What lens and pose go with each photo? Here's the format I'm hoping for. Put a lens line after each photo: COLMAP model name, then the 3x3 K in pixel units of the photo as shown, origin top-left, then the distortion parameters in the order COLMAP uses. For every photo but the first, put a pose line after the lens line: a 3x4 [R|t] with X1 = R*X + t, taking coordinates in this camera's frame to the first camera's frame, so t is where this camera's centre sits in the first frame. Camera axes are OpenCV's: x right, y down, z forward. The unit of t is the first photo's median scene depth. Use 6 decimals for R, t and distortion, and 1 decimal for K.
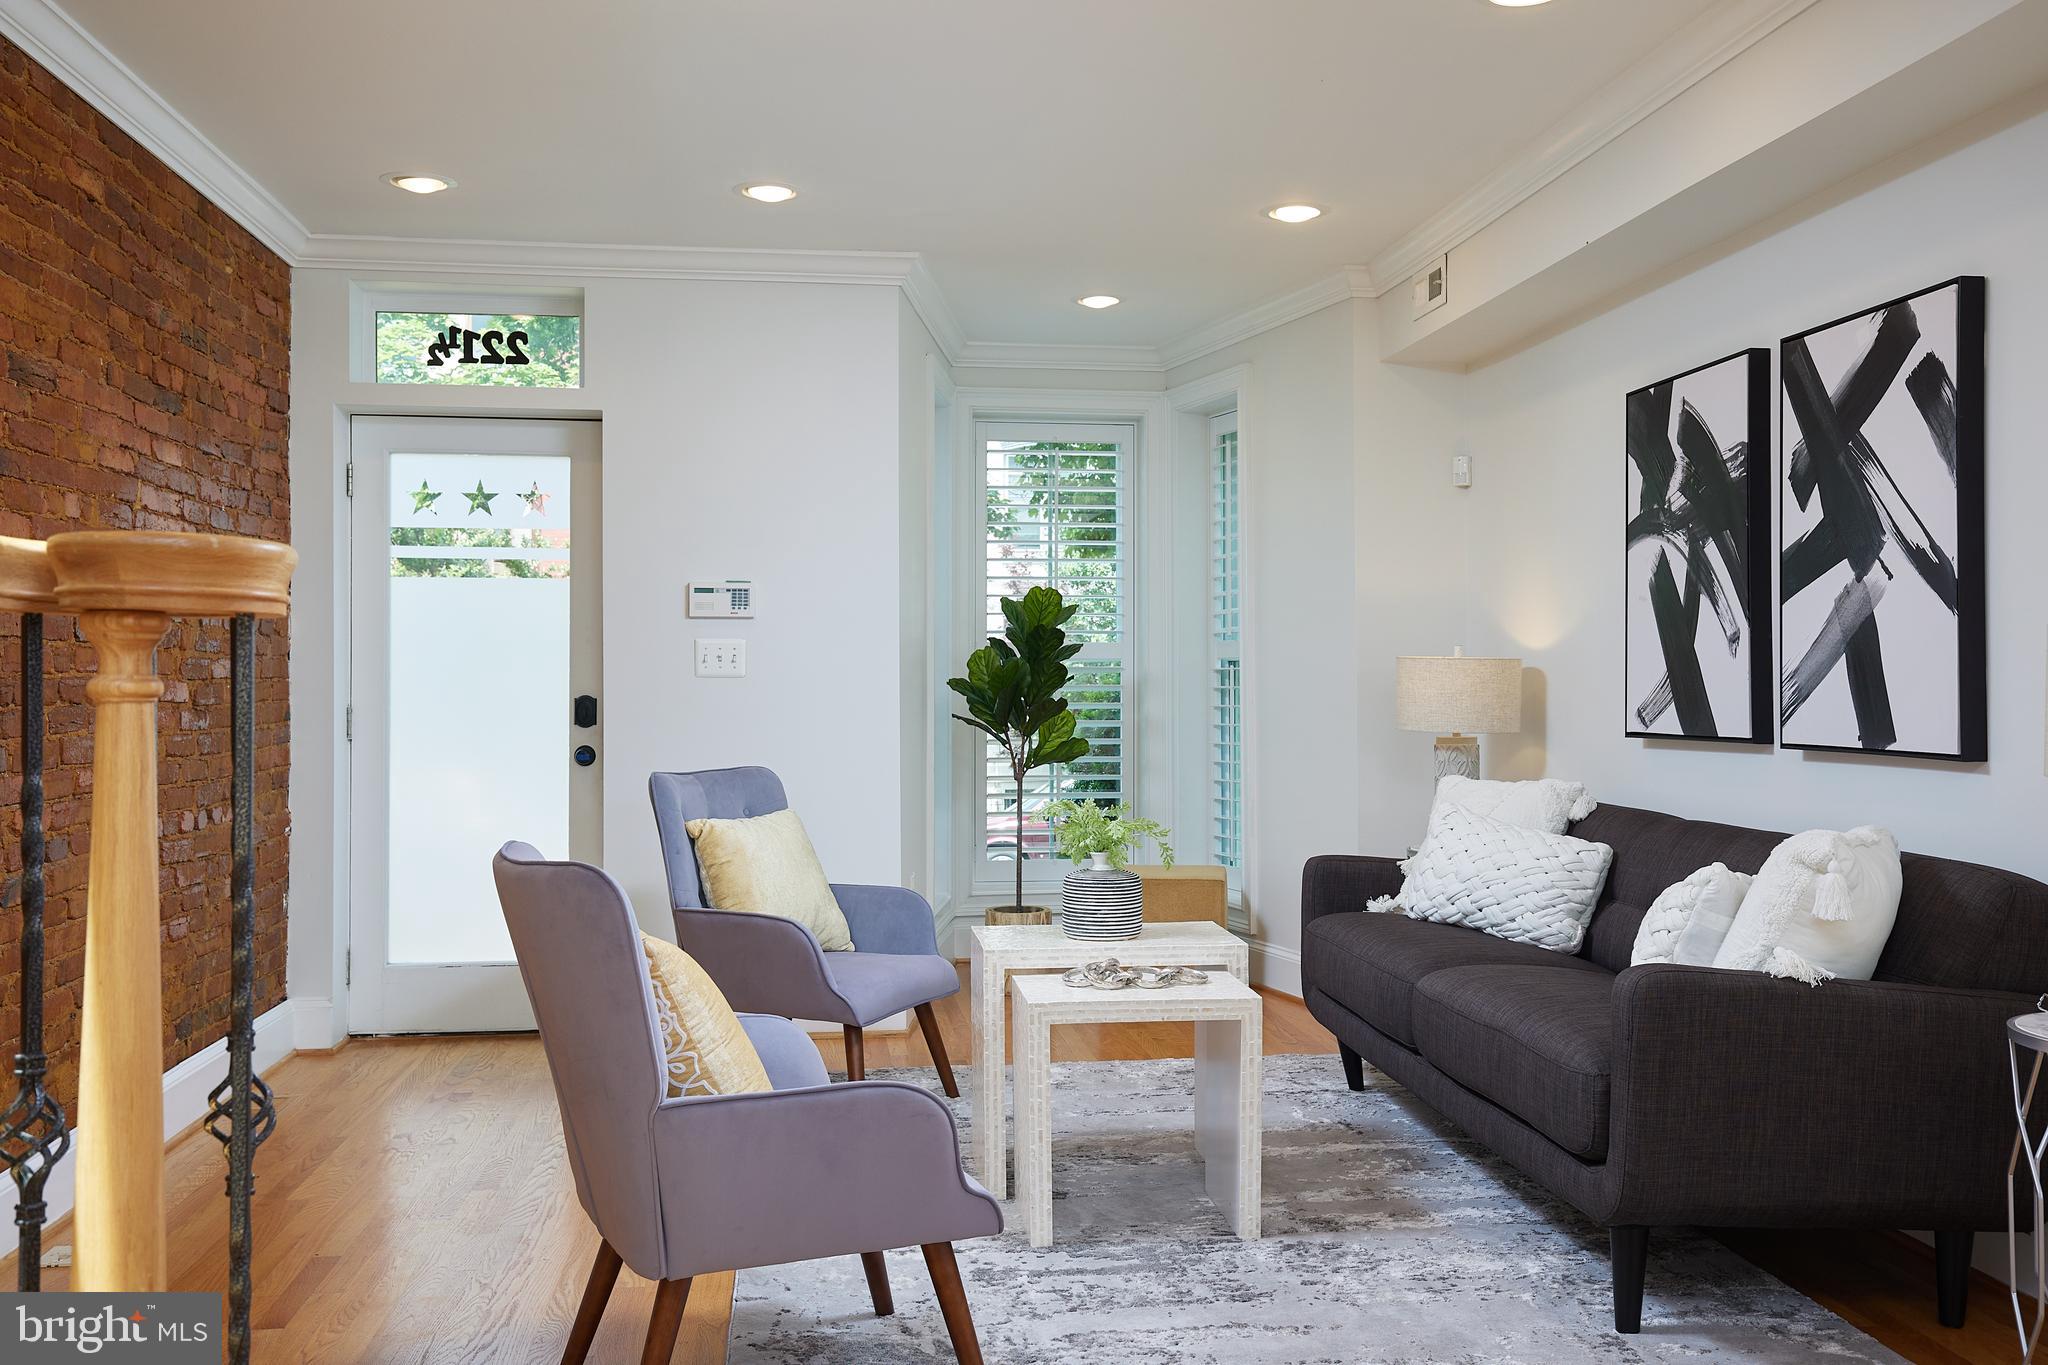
lens RADIAL K [[1769.6, 0, 1027.2], [0, 1769.6, 671.4], [0, 0, 1]] dist [0.038987, 0.002888]
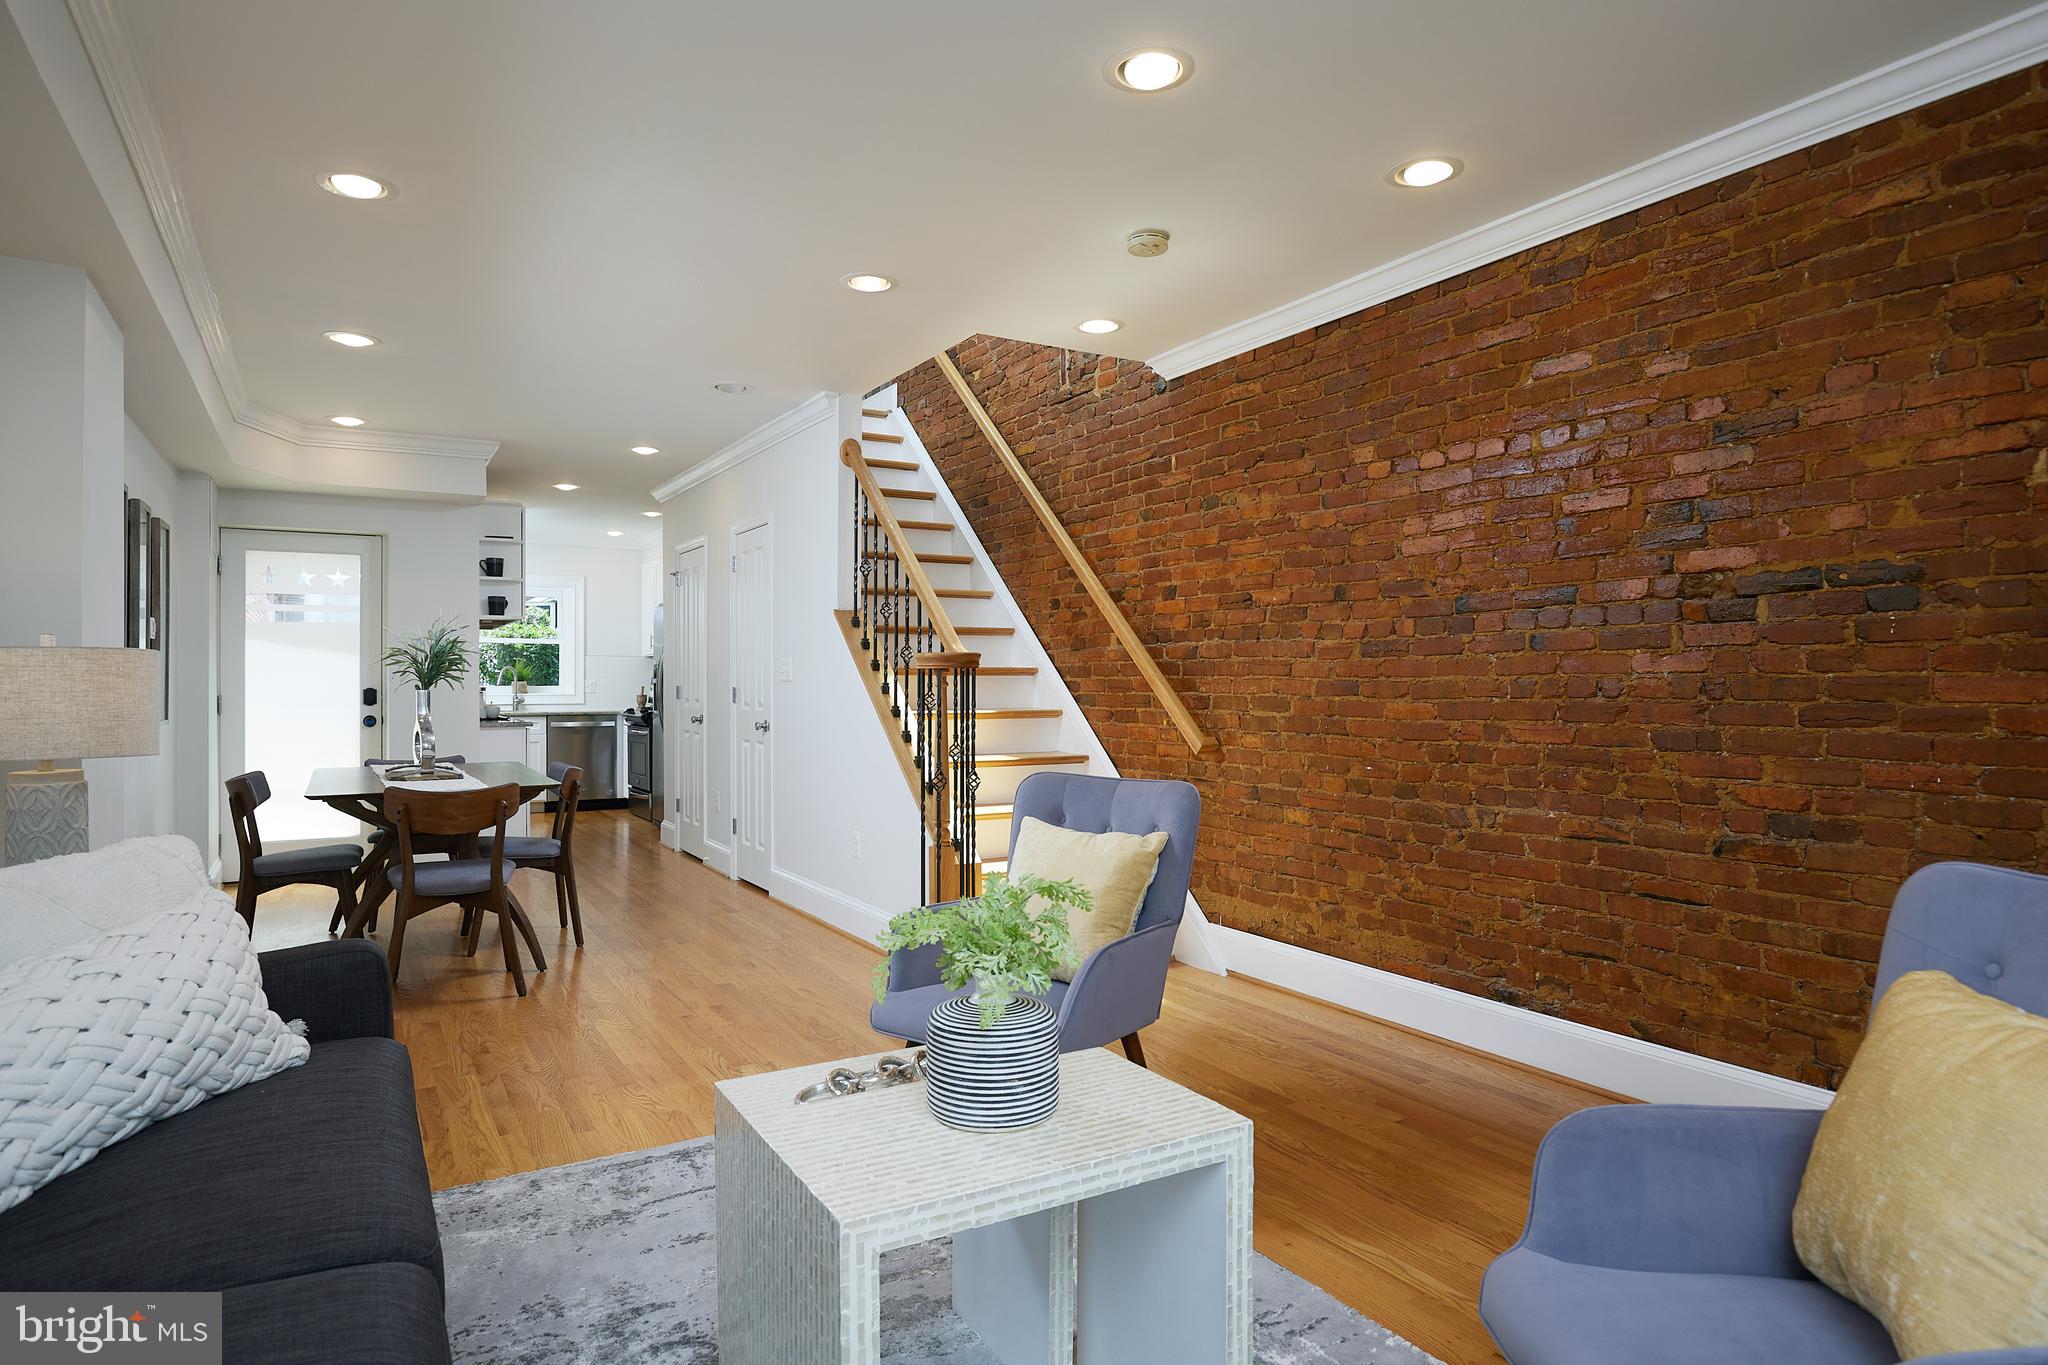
lens RADIAL K [[1164.2, 0, 1025.8], [0, 1164.2, 679.6], [0, 0, 1]] dist [-0.015834, 0.003488]
pose [[-0.914386, 0.003496, -0.404829, 0.174089], [0.006487, 0.999961, -0.006018, 0.005074], [0.404792, -0.008129, -0.914372, 1.237389]]
